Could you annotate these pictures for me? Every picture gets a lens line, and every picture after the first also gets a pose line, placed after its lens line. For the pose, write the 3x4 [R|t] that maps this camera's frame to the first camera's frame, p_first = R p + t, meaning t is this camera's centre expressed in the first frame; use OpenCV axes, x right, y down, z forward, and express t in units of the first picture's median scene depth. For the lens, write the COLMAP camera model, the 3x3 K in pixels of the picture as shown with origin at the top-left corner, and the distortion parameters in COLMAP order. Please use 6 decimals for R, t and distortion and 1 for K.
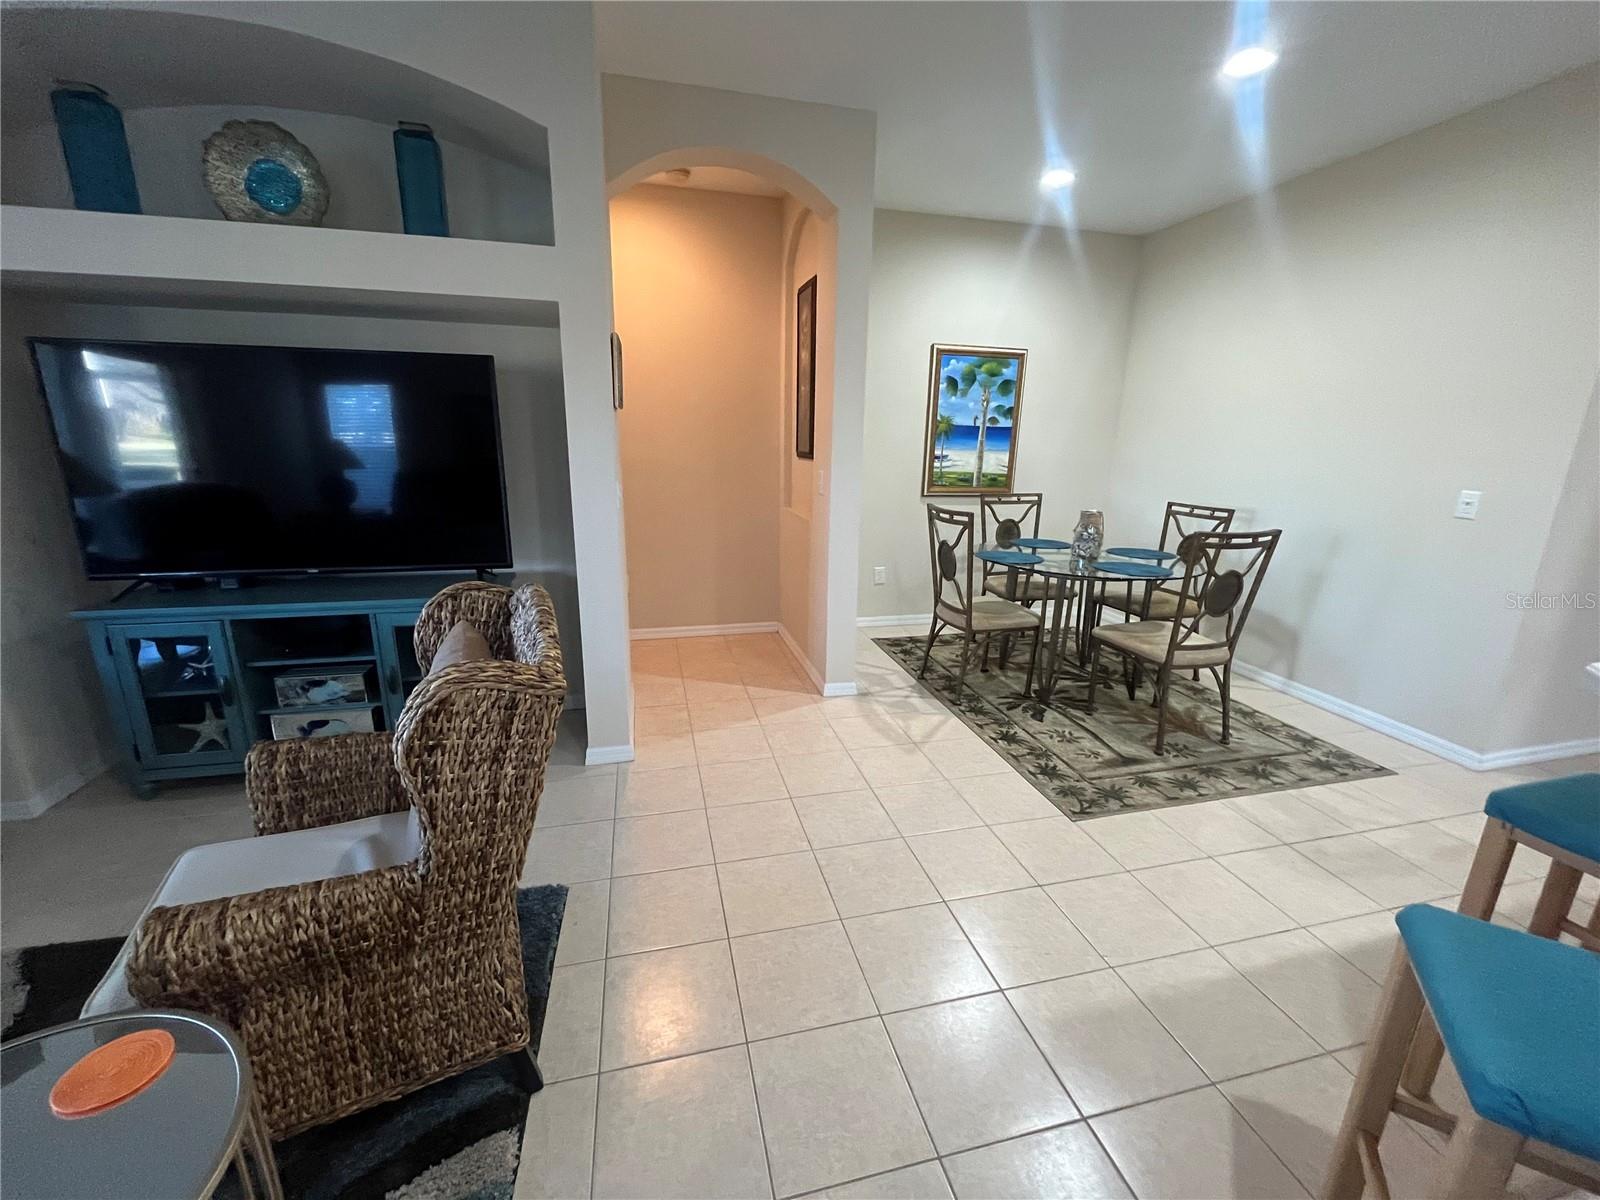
lens RADIAL K [[643.1, 0, 800.0], [0, 643.1, 600.0], [0, 0, 1]] dist [-0.002751, -0.000207]
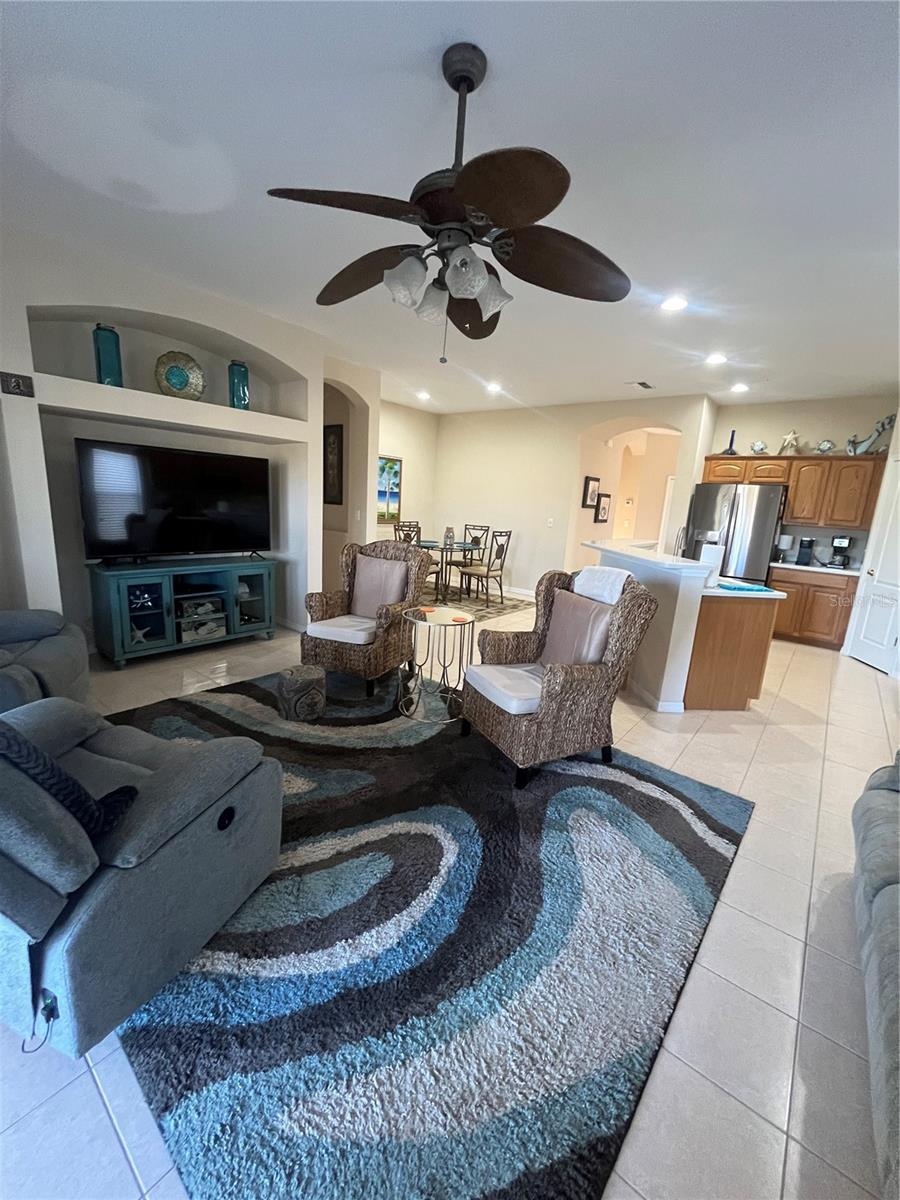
lens RADIAL K [[482.3, 0, 450.0], [0, 482.3, 600.0], [0, 0, 1]] dist [-0.002751, -0.000207]
pose [[0.802470, -0.097617, 0.588654, -0.834763], [0.110024, 0.993818, 0.014818, 0.146757], [-0.586461, 0.052875, 0.808250, -0.653970]]
